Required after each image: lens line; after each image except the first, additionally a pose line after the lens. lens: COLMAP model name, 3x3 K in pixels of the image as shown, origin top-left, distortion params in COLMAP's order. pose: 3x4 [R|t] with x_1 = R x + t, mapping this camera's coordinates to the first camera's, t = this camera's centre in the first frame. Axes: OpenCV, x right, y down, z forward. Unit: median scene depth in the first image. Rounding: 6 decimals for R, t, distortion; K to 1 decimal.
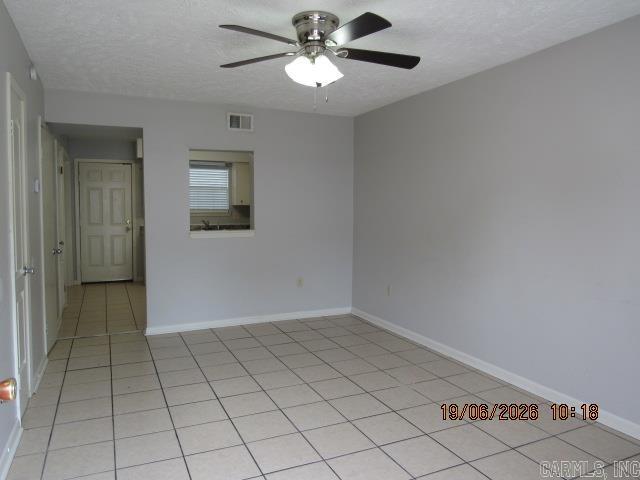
lens RADIAL K [[452.3, 0, 319.2], [0, 452.3, 238.4], [0, 0, 1]] dist [-0.068379, -0.005347]
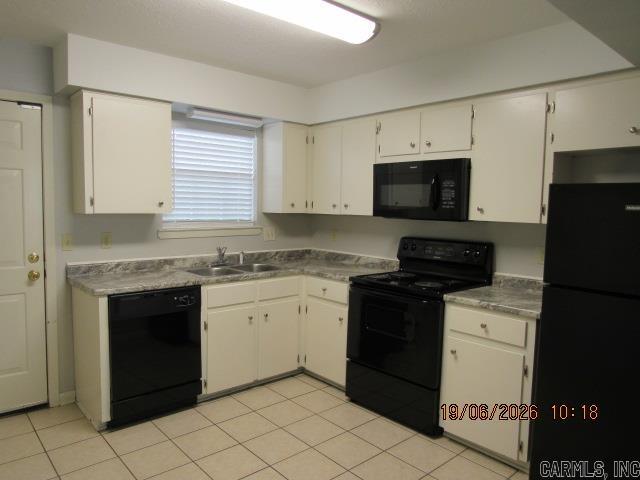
lens RADIAL K [[452.3, 0, 320.4], [0, 452.3, 240.4], [0, 0, 1]] dist [-0.068379, -0.005347]
pose [[0.919250, -0.017300, 0.393293, -0.331065], [0.007583, 0.999627, 0.026248, -0.055695], [-0.393601, -0.021147, 0.919038, 0.533212]]
